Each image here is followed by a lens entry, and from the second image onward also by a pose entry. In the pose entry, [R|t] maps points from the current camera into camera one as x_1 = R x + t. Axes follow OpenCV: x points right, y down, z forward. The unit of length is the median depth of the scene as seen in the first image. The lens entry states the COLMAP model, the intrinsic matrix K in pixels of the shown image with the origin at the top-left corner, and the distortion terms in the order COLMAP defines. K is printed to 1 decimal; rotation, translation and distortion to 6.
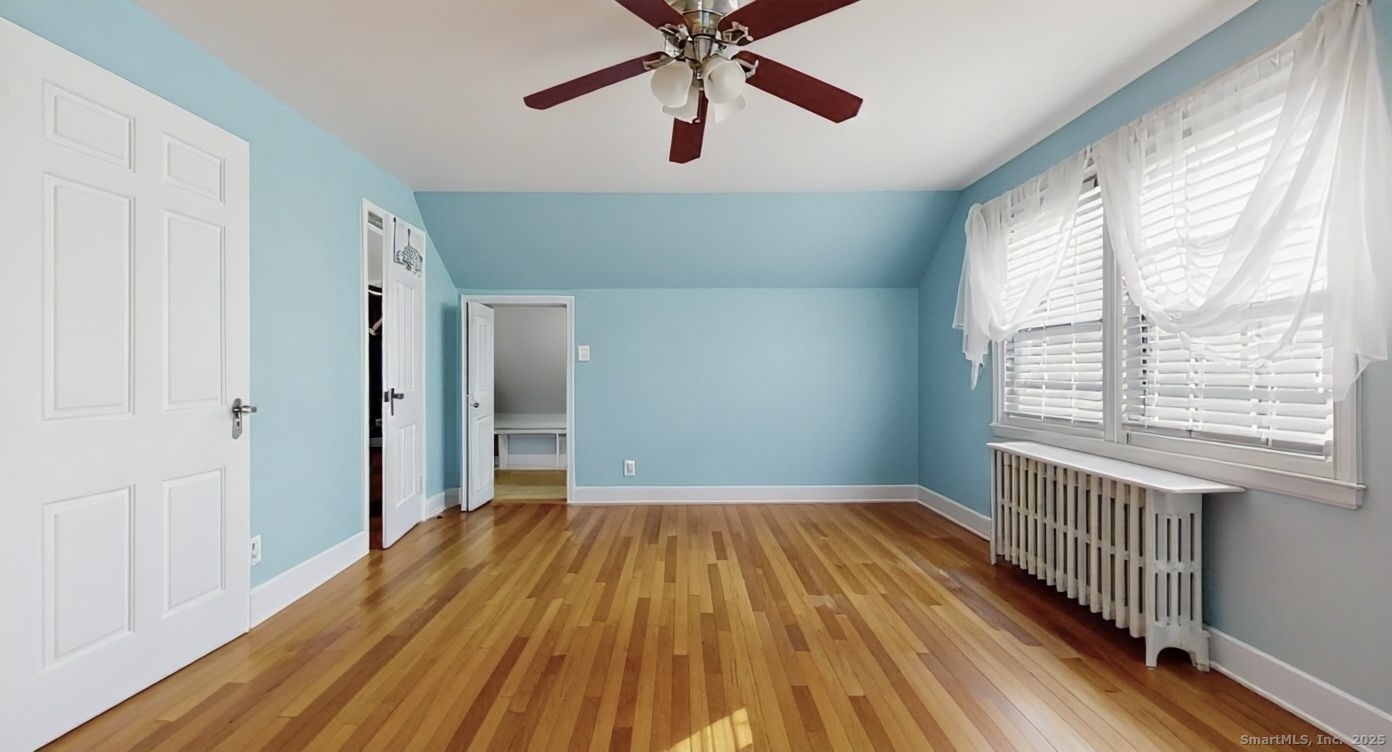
lens RADIAL K [[585.3, 0, 696.0], [0, 585.3, 376.0], [0, 0, 1]] dist [-0.000651, -0.000291]
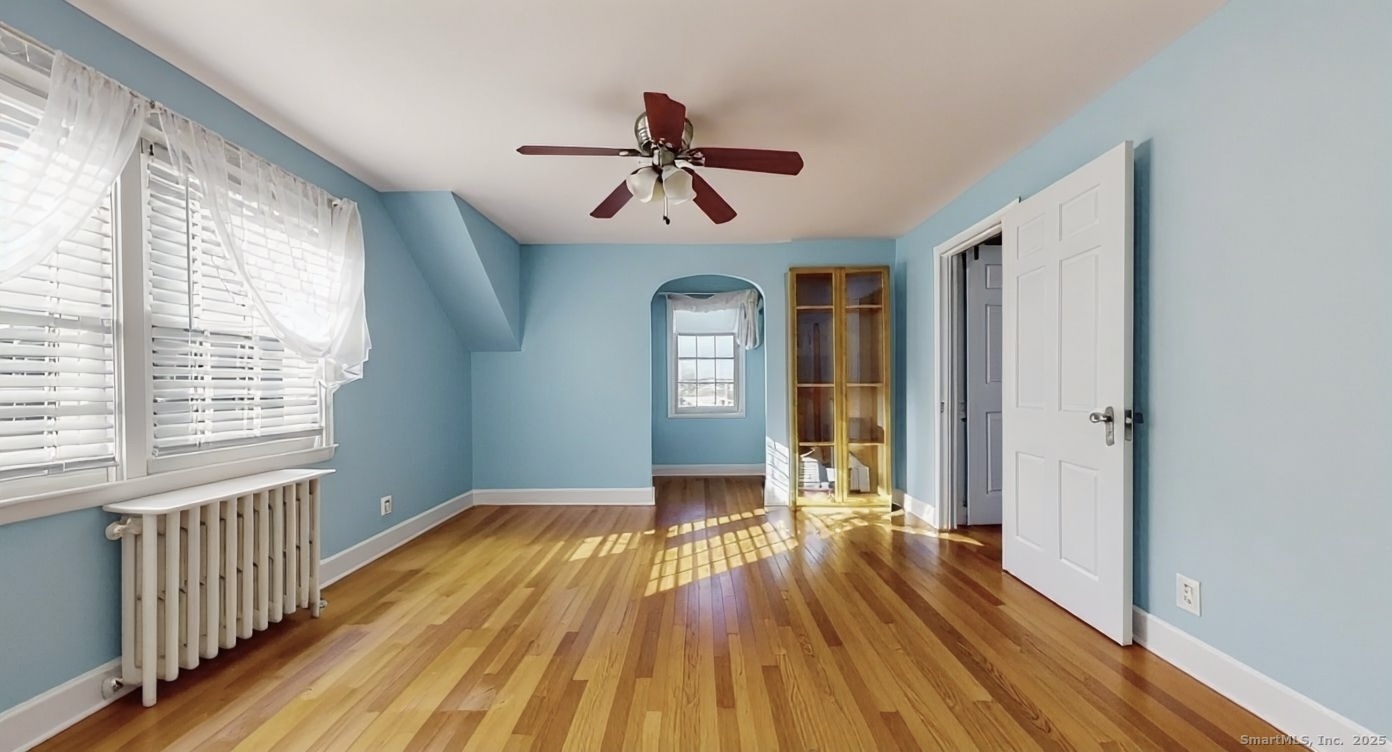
lens RADIAL K [[585.3, 0, 696.0], [0, 585.3, 376.0], [0, 0, 1]] dist [-0.000651, -0.000291]
pose [[-0.998753, 0.008857, 0.049129, -0.106982], [0.008621, 0.999950, -0.005014, -0.016004], [-0.049171, -0.004584, -0.998780, 2.002953]]
